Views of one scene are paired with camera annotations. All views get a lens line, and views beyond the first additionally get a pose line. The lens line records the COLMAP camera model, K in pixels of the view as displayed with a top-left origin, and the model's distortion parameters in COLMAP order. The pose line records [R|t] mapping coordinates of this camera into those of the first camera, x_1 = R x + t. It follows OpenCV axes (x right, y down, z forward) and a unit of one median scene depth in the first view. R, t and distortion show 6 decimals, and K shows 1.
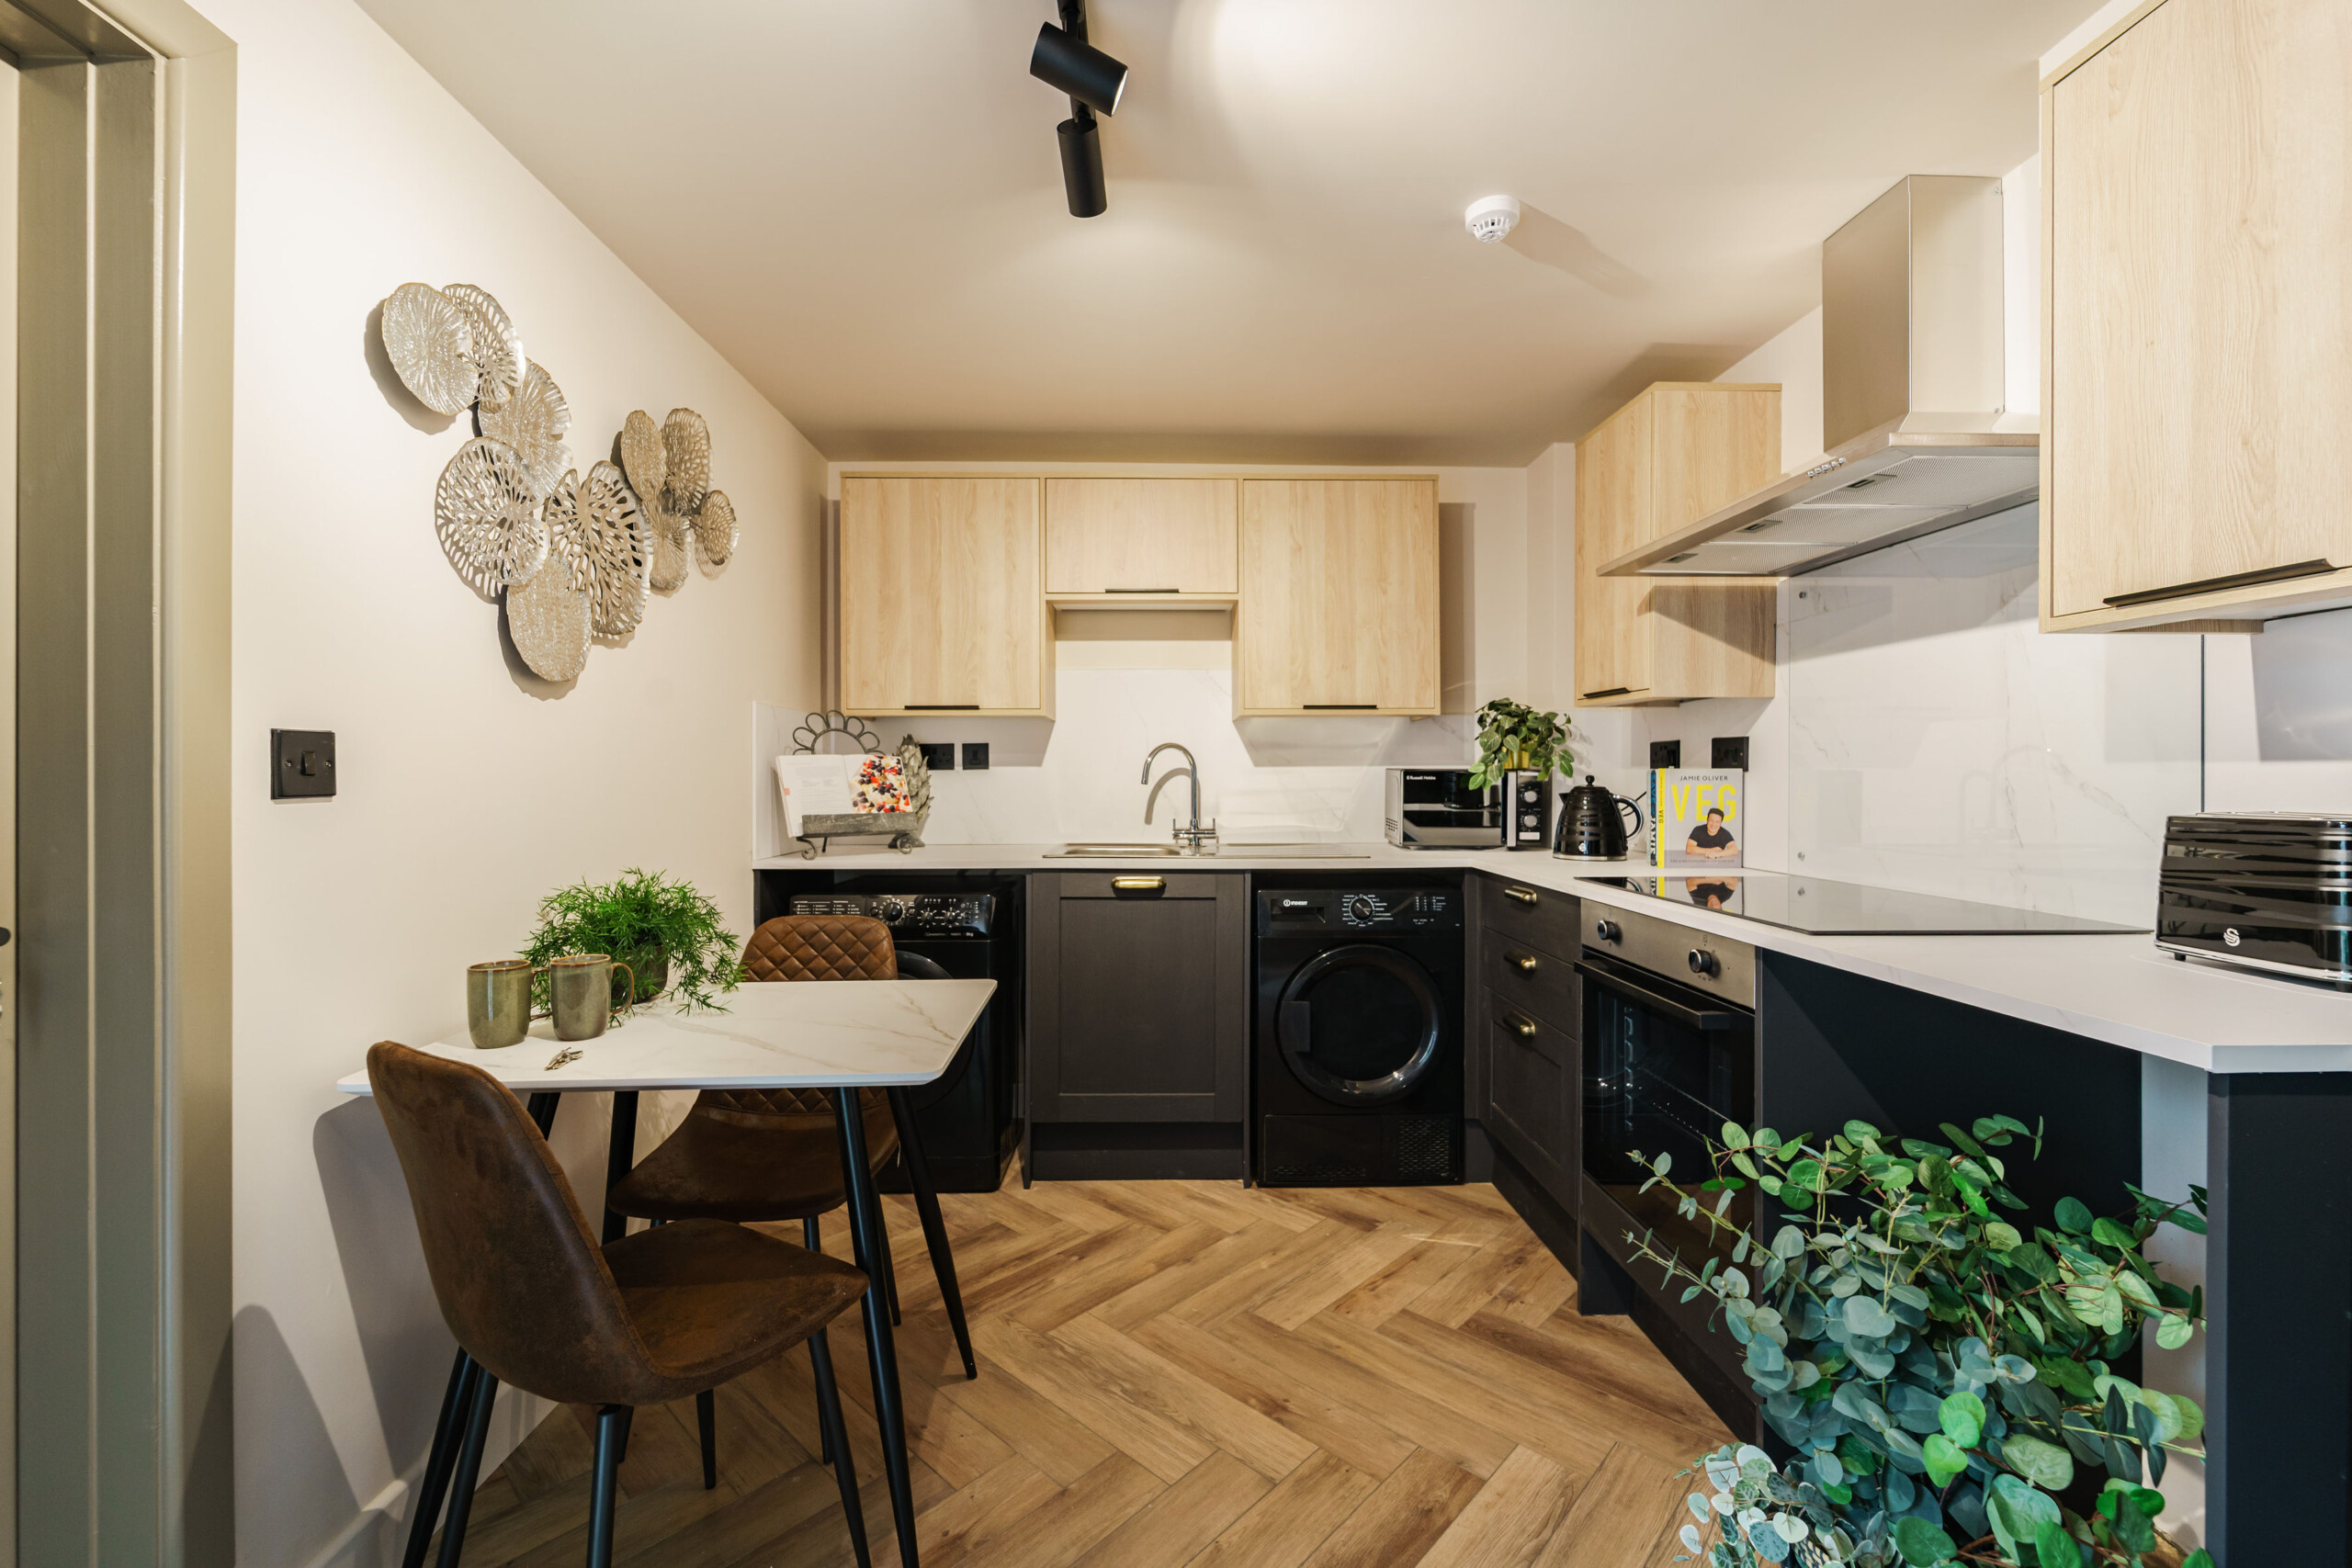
lens RADIAL K [[943.3, 0, 1158.6], [0, 943.3, 778.6], [0, 0, 1]] dist [-0.003170, -0.000525]
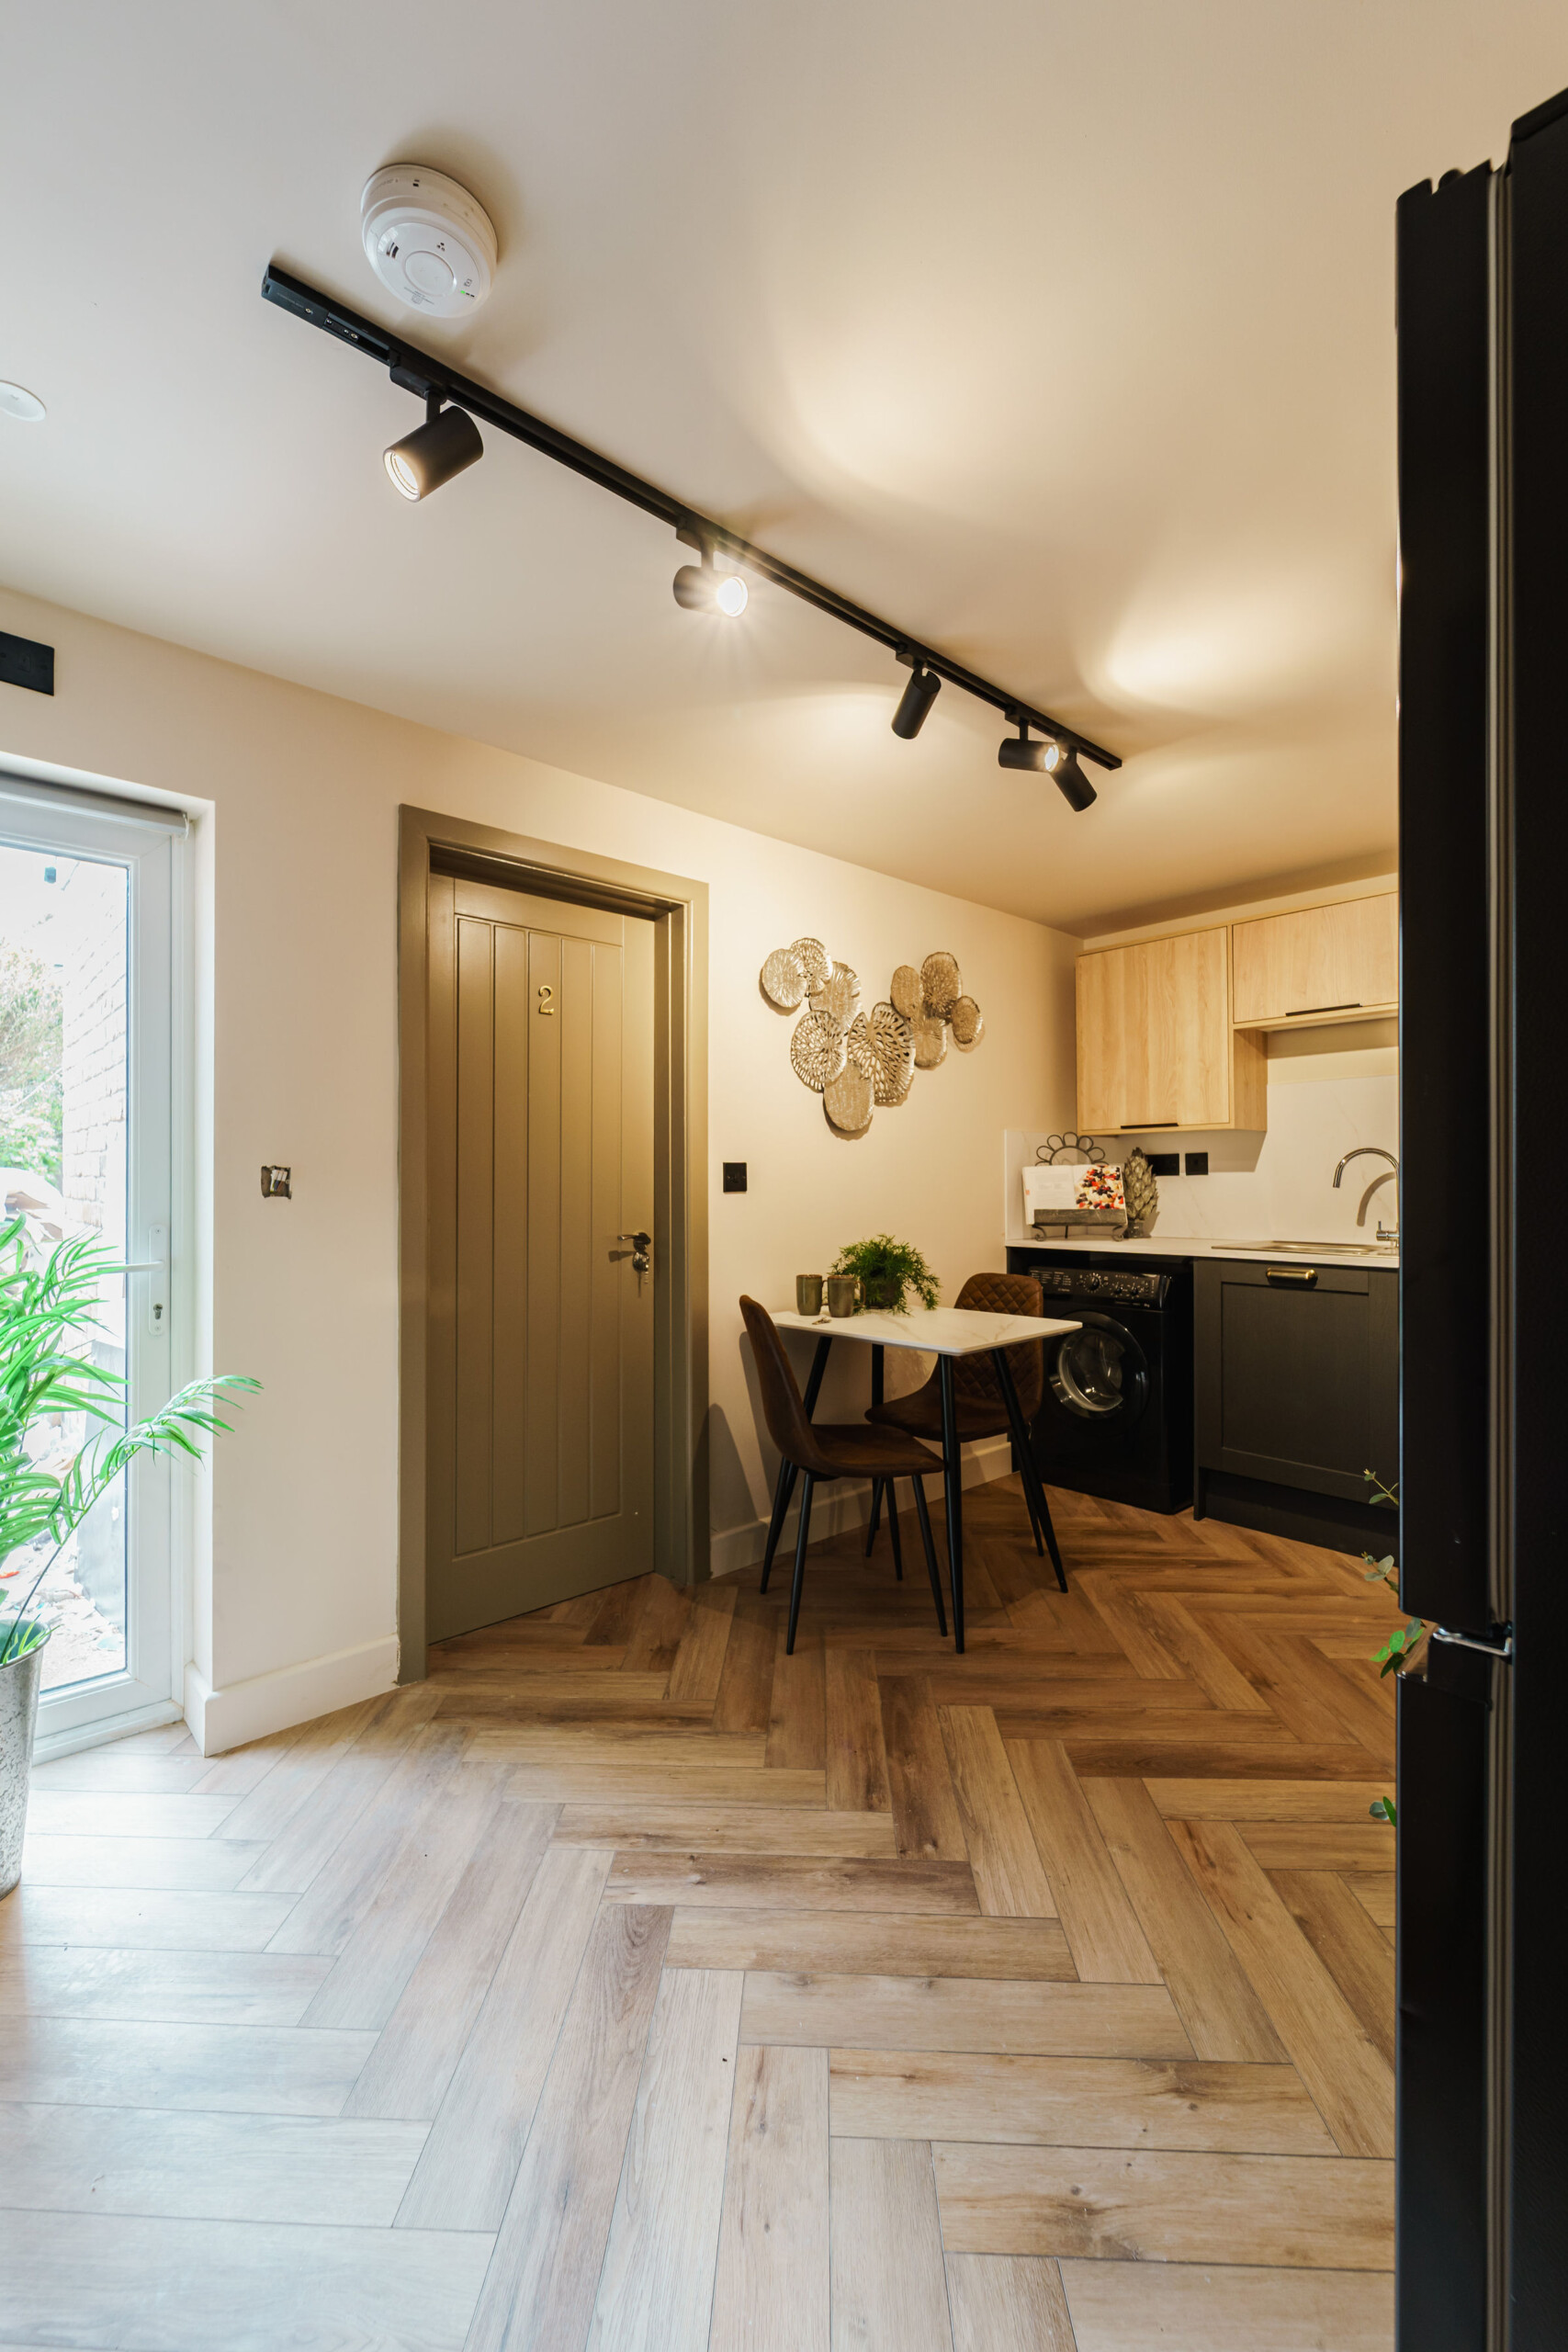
lens RADIAL K [[943.3, 0, 785.0], [0, 943.3, 1165.4], [0, 0, 1]] dist [-0.003170, -0.000525]
pose [[0.660966, -0.017357, -0.750215, 0.455201], [0.002352, 0.999775, -0.021058, 0.002477], [0.750412, 0.012154, 0.660858, -0.218223]]
